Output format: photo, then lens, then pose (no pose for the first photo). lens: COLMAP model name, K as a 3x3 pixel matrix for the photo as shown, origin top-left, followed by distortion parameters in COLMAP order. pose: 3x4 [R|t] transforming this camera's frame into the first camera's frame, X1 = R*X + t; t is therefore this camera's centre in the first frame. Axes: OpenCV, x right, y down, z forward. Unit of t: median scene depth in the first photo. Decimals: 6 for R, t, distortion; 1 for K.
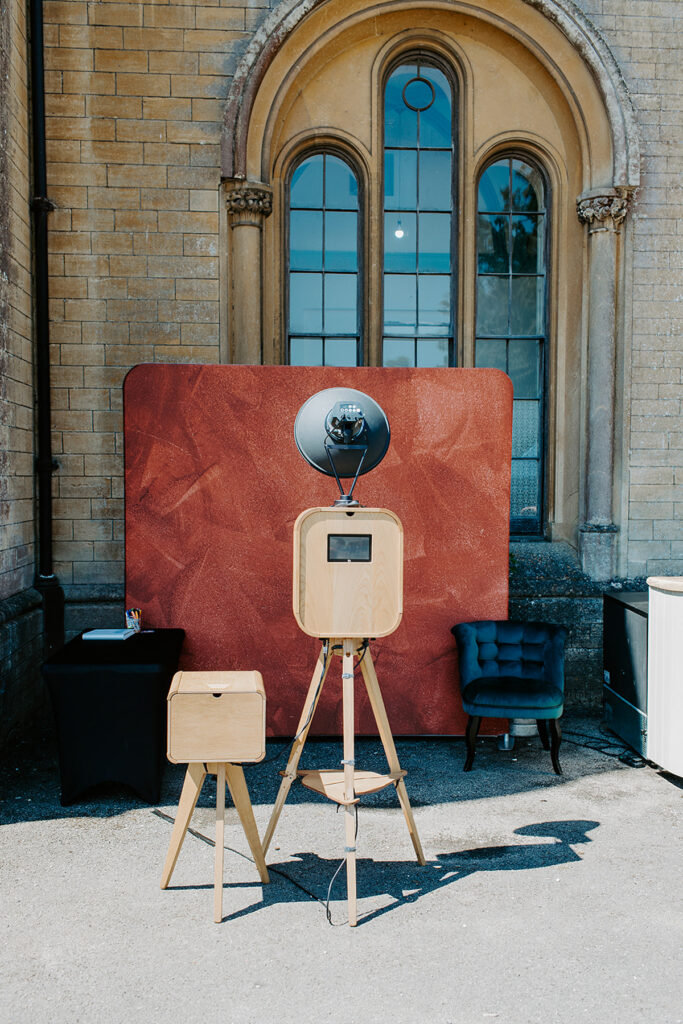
lens RADIAL K [[1117.9, 0, 292.1], [0, 1117.9, 544.5], [0, 0, 1]] dist [0.009539, 0.000000]
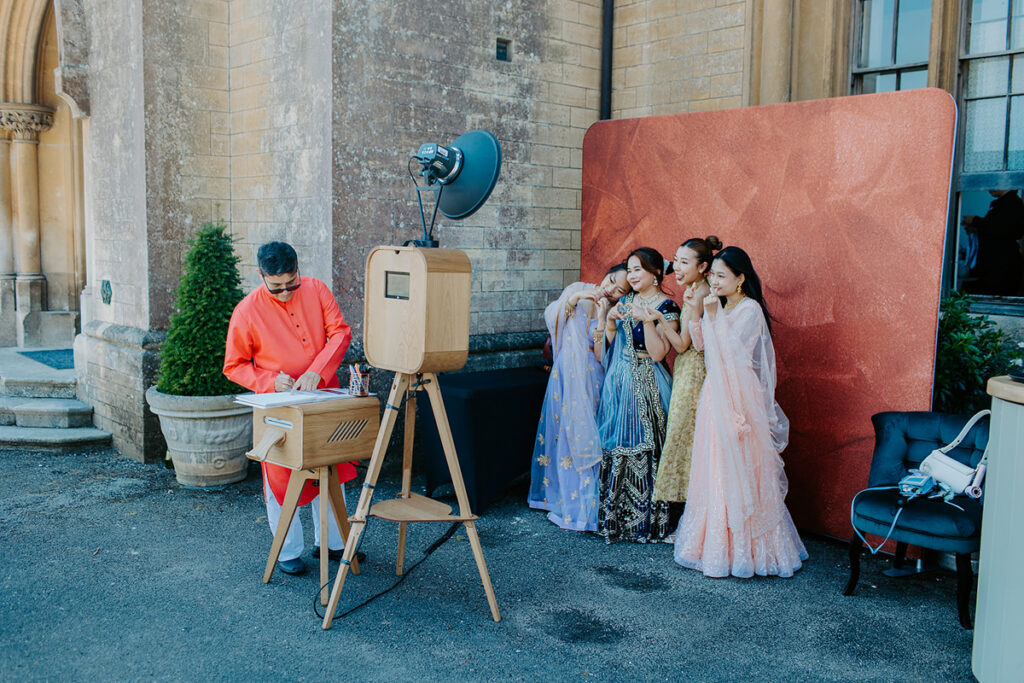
lens RADIAL K [[1002.8, 0, 435.0], [0, 1002.8, 328.3], [0, 0, 1]] dist [0.007828, 0.000000]
pose [[0.580169, 0.078103, -0.810743, 0.502764], [-0.064329, 0.996676, 0.049982, -0.003338], [0.811952, 0.023156, 0.583264, 0.286167]]
